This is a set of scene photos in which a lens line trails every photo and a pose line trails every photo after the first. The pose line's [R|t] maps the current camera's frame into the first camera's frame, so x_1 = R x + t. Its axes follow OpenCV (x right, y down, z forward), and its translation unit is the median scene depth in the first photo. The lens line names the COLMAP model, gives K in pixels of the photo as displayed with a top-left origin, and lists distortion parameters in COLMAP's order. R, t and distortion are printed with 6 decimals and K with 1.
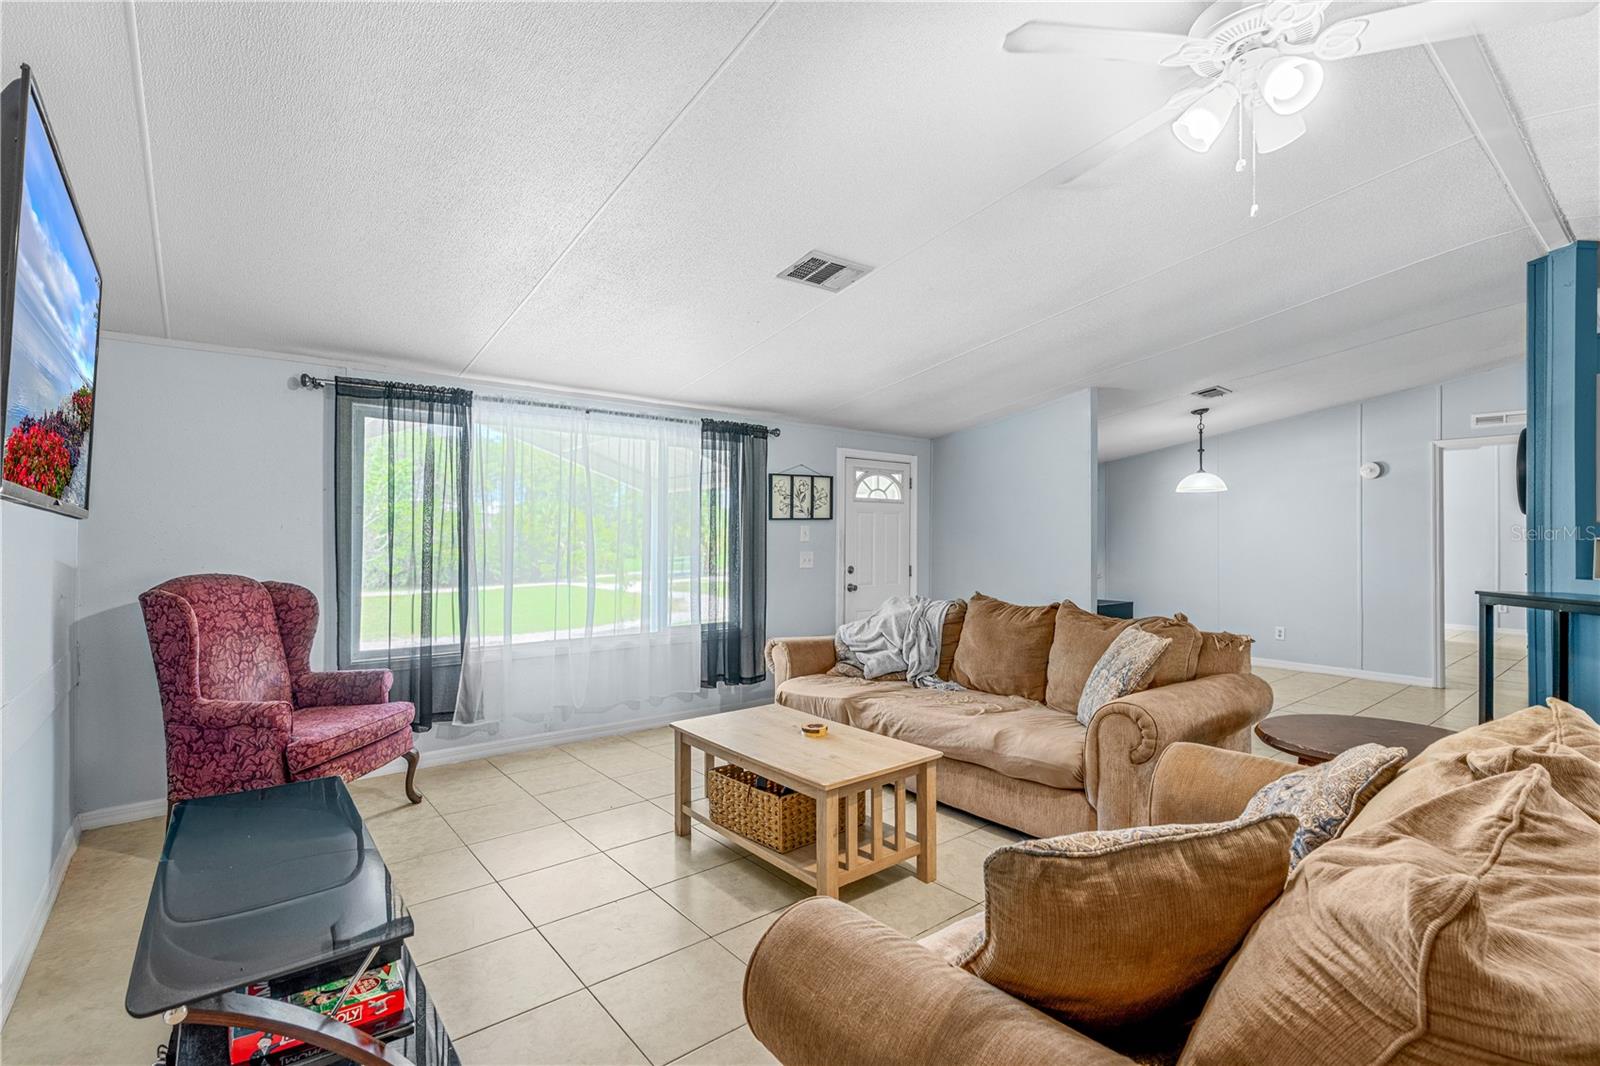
lens RADIAL K [[736.8, 0, 800.0], [0, 736.8, 533.0], [0, 0, 1]] dist [-0.001401, 0.000064]
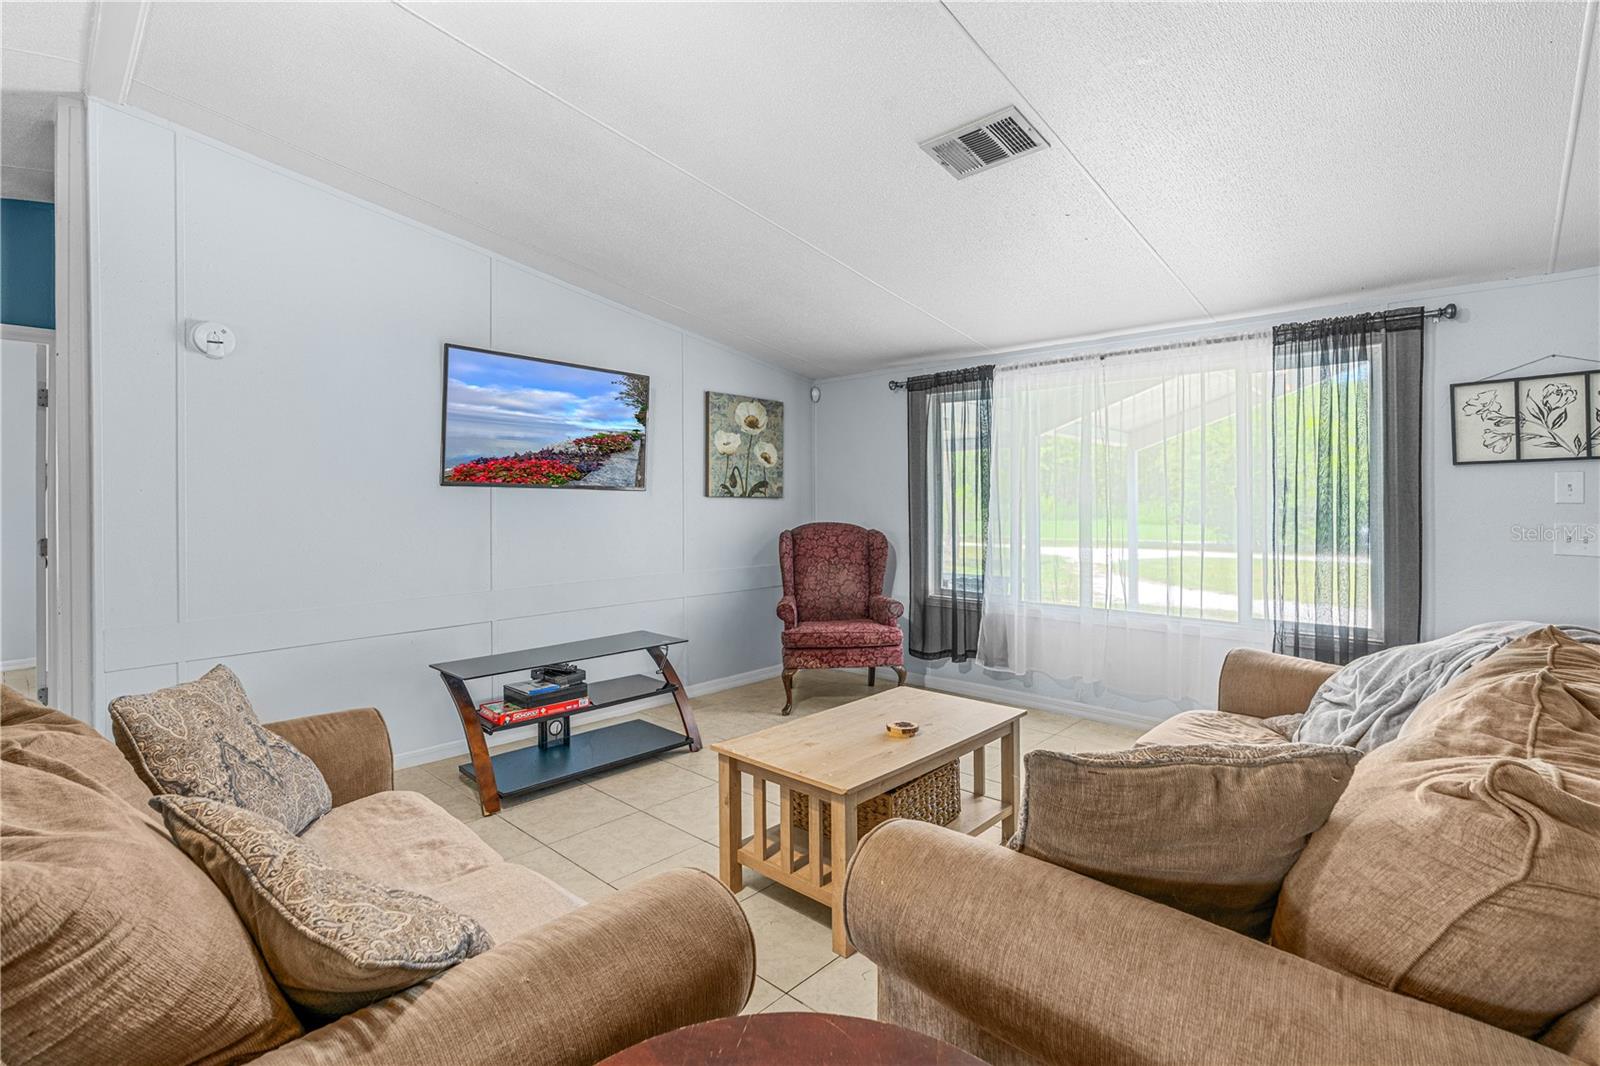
lens RADIAL K [[758.5, 0, 826.0], [0, 758.5, 495.6], [0, 0, 1]] dist [0.015116, -0.000421]
pose [[0.161059, -0.002328, -0.986942, 0.475029], [0.013780, 0.999905, -0.000110, -0.000853], [0.986849, -0.013582, 0.161076, 0.428259]]
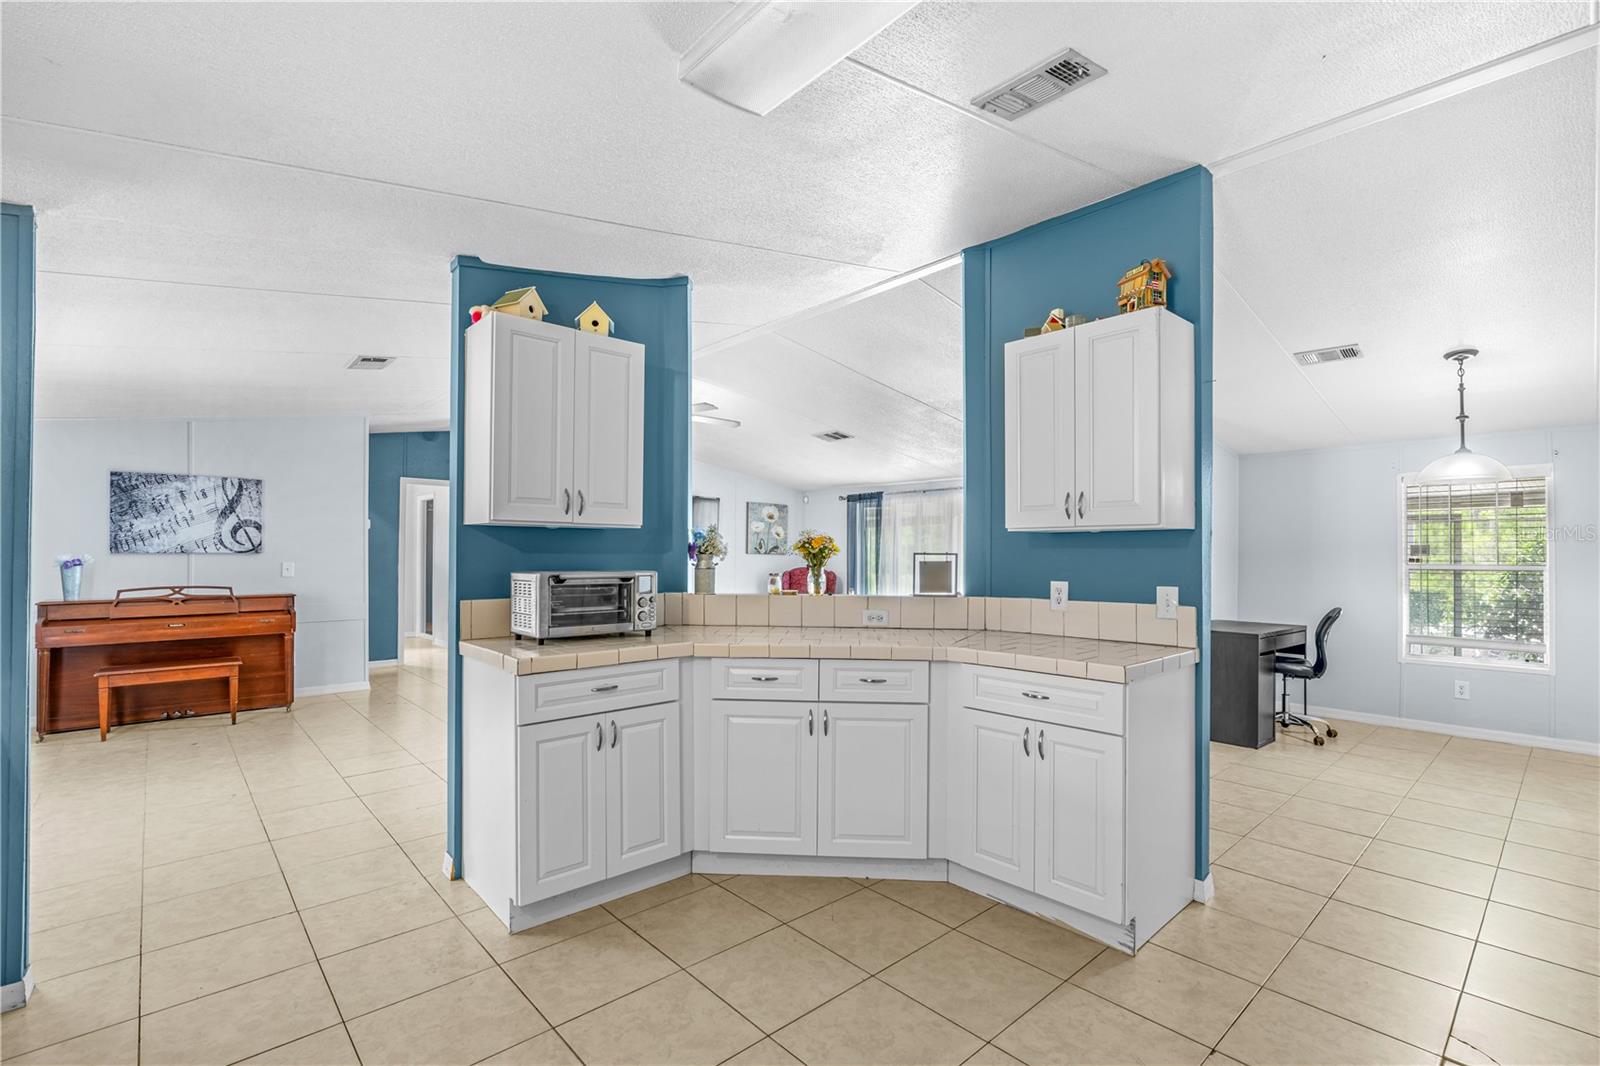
lens RADIAL K [[719.4, 0, 810.8], [0, 719.4, 541.6], [0, 0, 1]] dist [0.000635, 0.000370]
pose [[0.060021, -0.018088, -0.998033, 1.331184], [0.003828, 0.999833, -0.017890, 0.001561], [0.998190, -0.002747, 0.060080, 0.484183]]
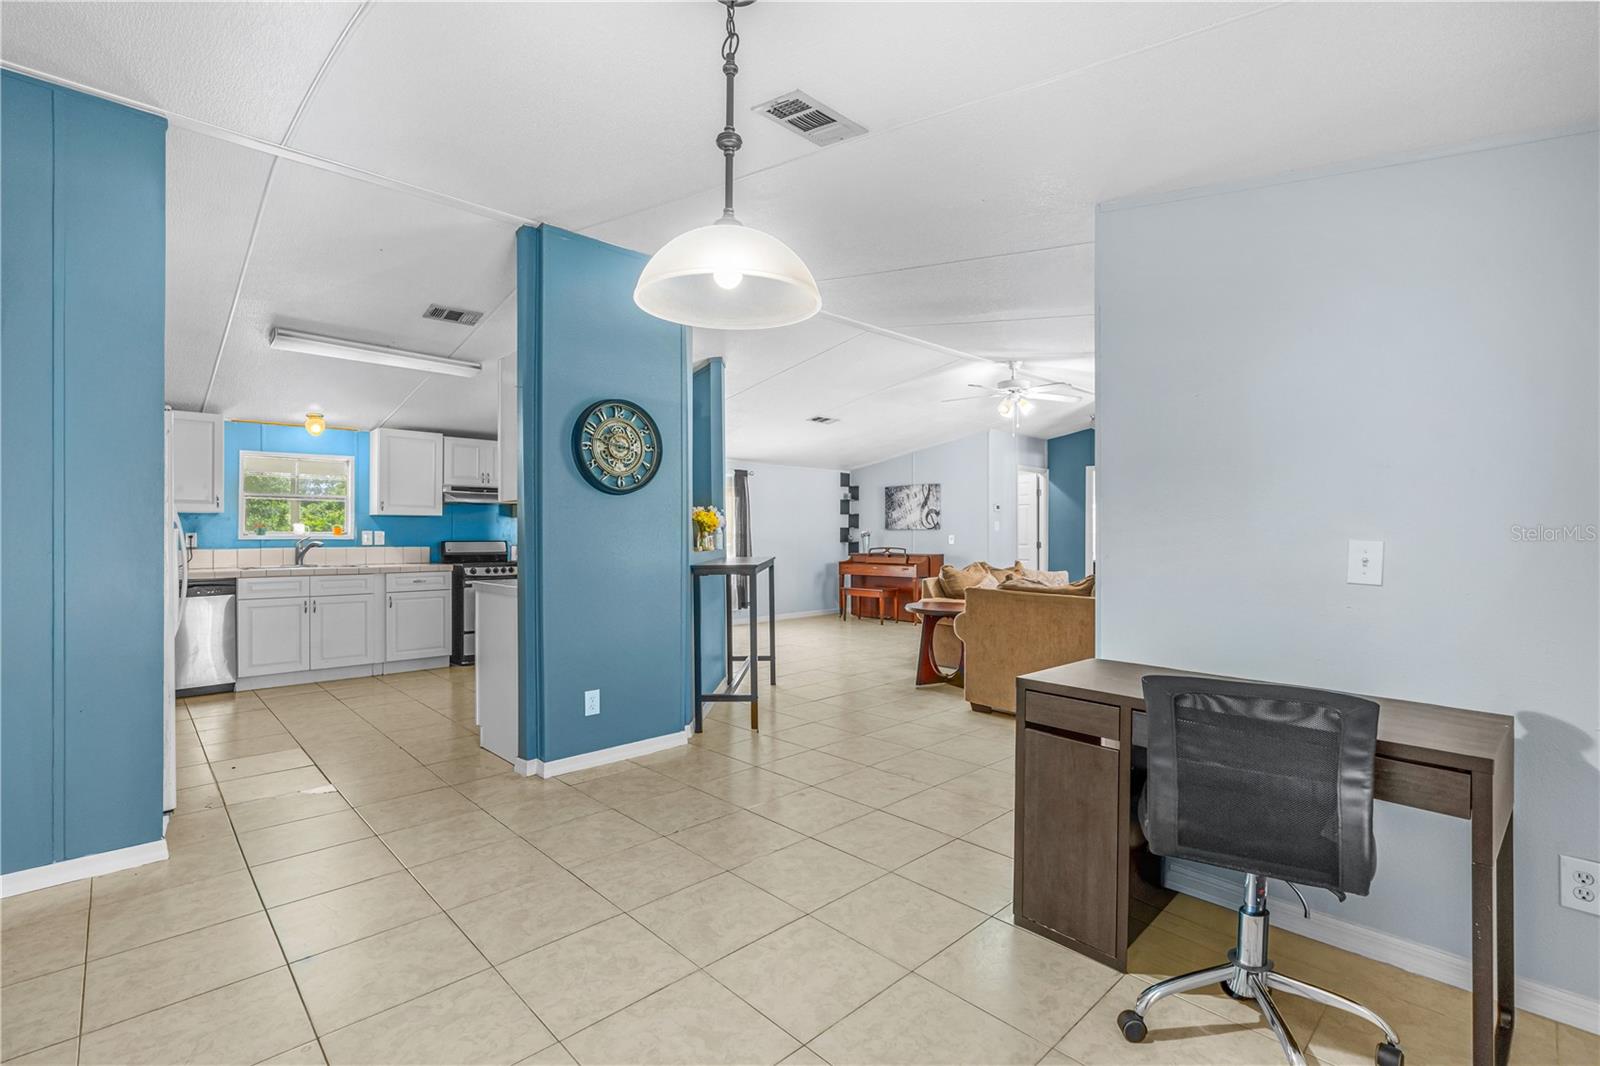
lens RADIAL K [[736.8, 0, 800.0], [0, 736.8, 533.0], [0, 0, 1]] dist [-0.001401, 0.000064]
pose [[-0.997695, -0.001340, -0.067841, 0.638649], [-0.000616, 0.999943, -0.010683, 0.025643], [0.067852, -0.010616, -0.997639, 1.510770]]
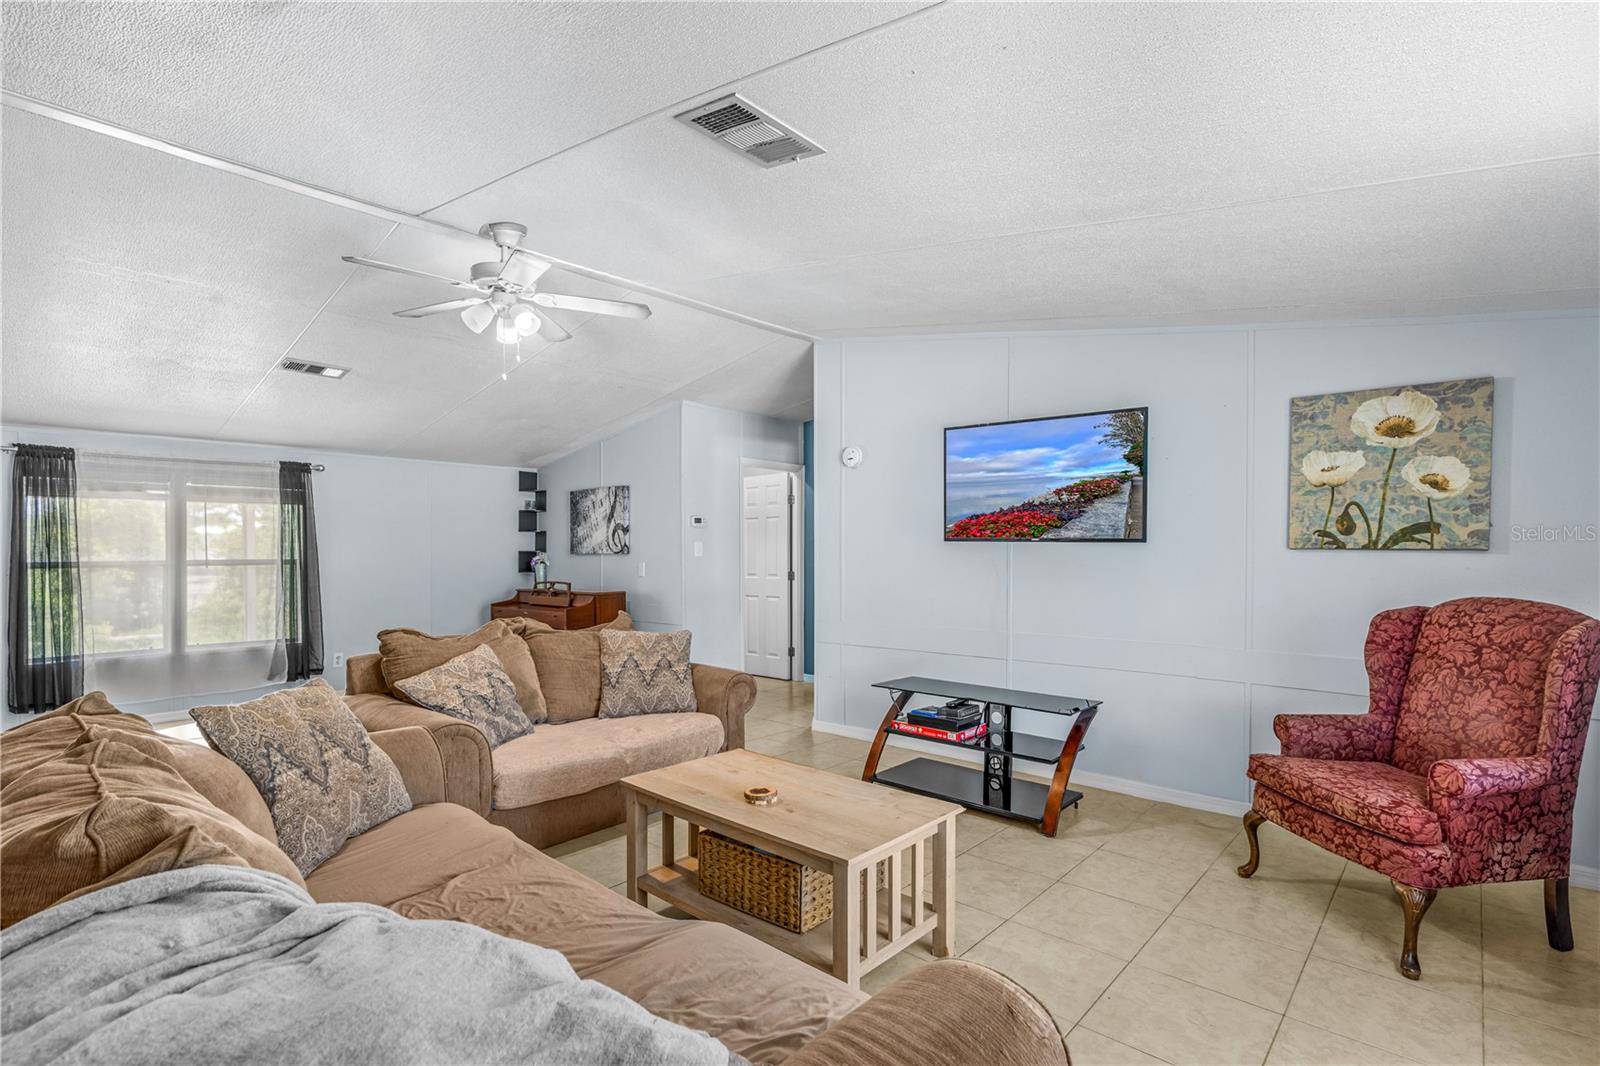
lens RADIAL K [[771.3, 0, 819.2], [0, 771.3, 558.0], [0, 0, 1]] dist [-0.003801, 0.004995]
pose [[-0.988668, 0.003560, -0.150076, 0.045478], [0.003709, 0.999993, -0.000716, 0.005365], [0.150072, -0.001265, -0.988674, 1.018447]]
